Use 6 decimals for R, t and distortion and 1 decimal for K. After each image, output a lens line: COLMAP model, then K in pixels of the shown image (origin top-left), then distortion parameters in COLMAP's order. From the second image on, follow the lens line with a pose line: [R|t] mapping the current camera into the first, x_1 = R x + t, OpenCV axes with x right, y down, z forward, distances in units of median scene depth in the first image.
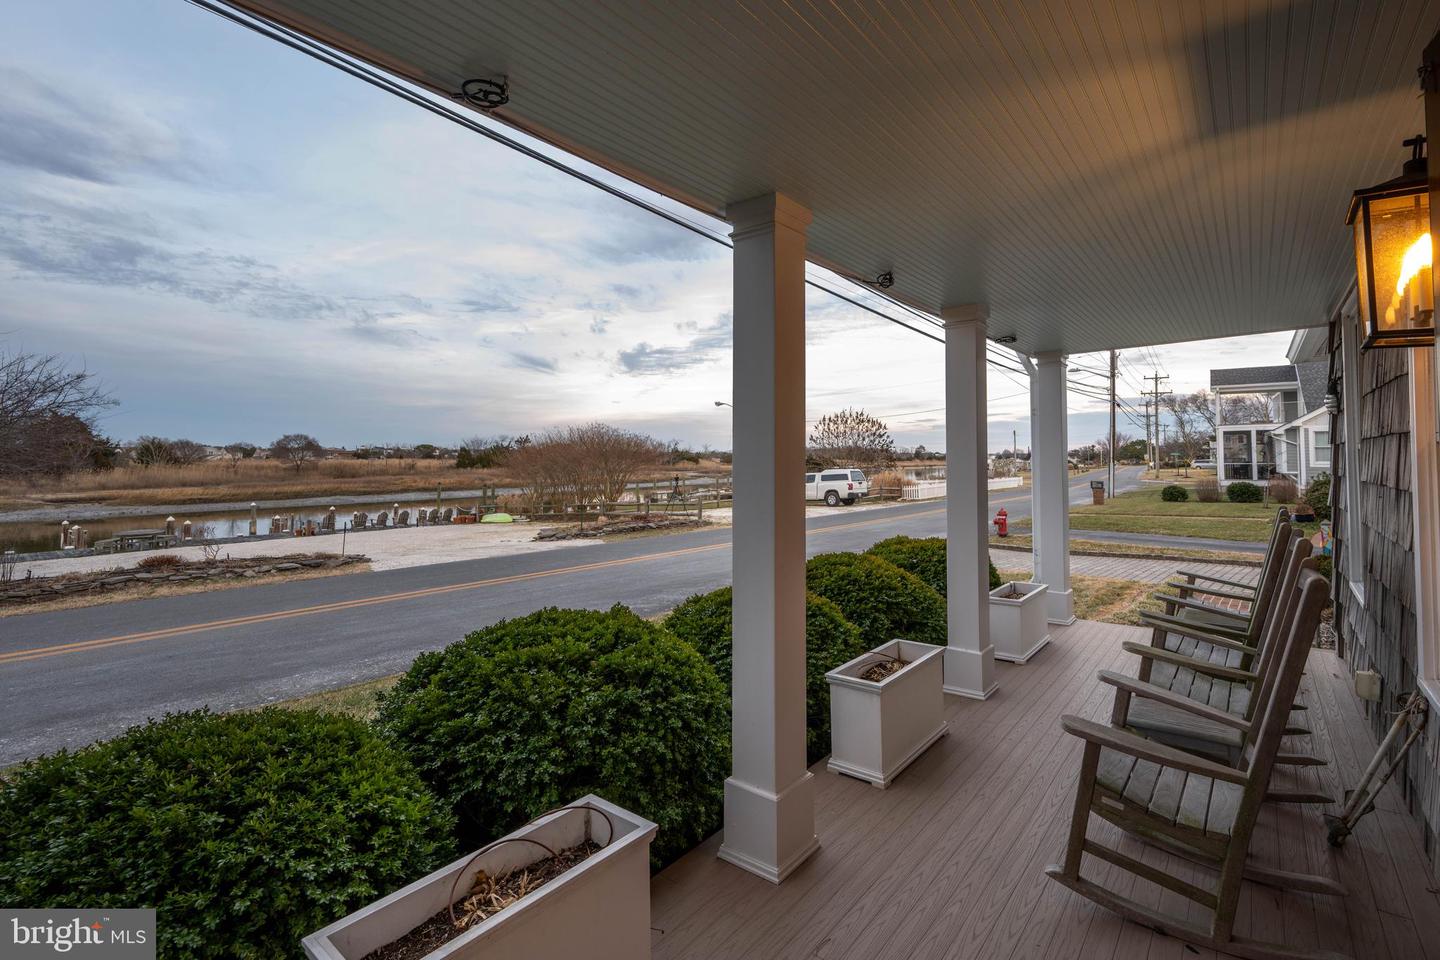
lens RADIAL K [[626.2, 0, 719.5], [0, 626.2, 472.0], [0, 0, 1]] dist [-0.005041, -0.000503]
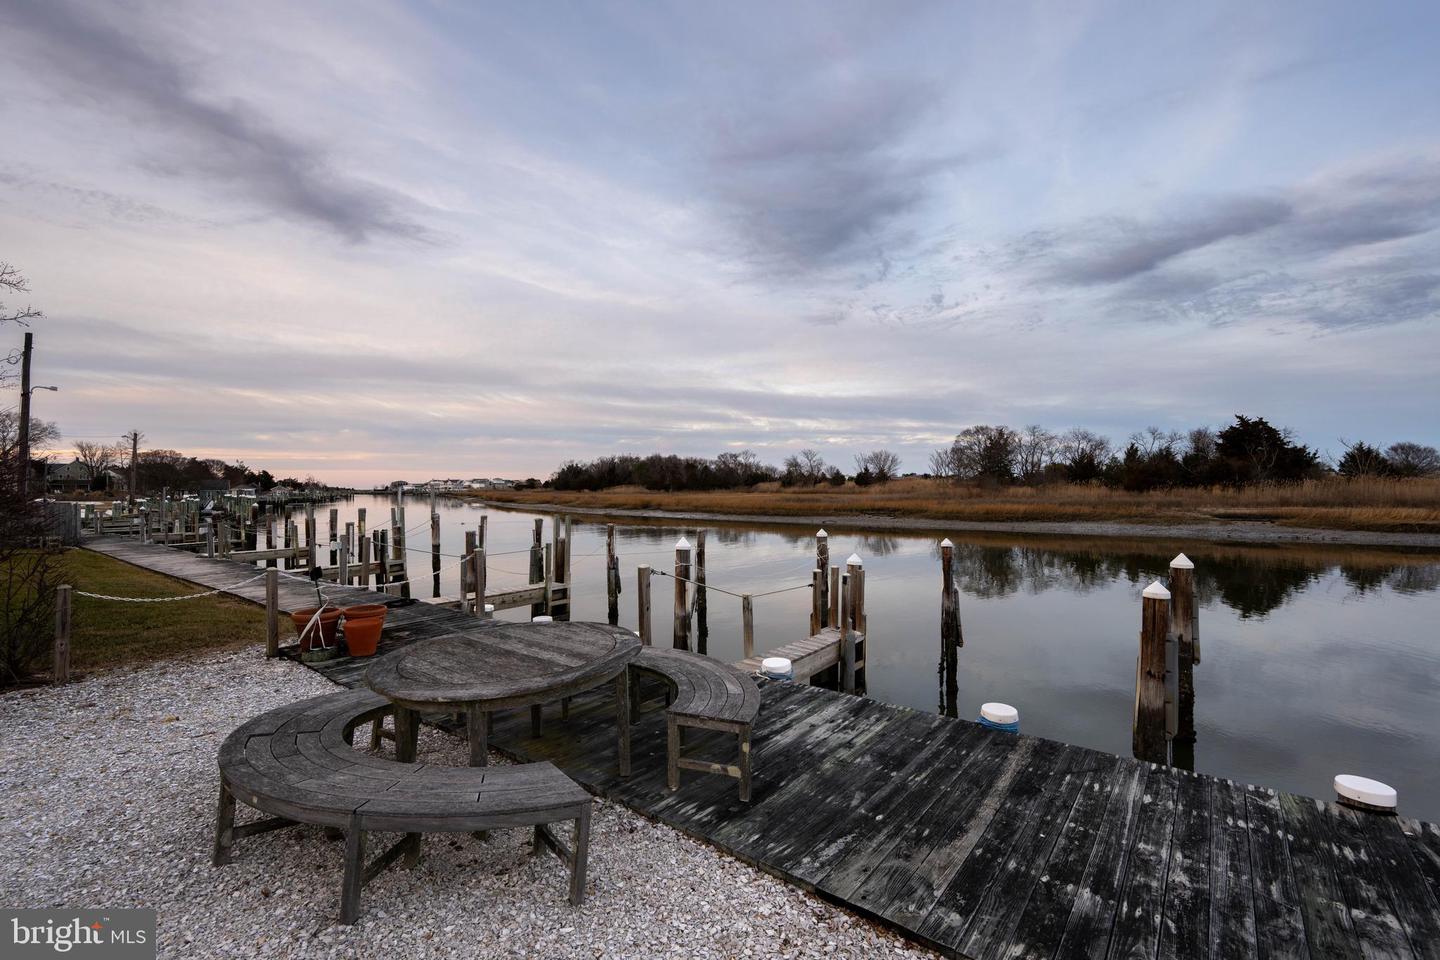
lens RADIAL K [[626.2, 0, 728.4], [0, 626.2, 485.4], [0, 0, 1]] dist [-0.005041, -0.000503]
pose [[0.021898, 0.004637, -0.999749, -0.201331], [-0.014739, 0.999882, 0.004315, 0.009316], [0.999652, 0.014640, 0.021964, 0.265788]]
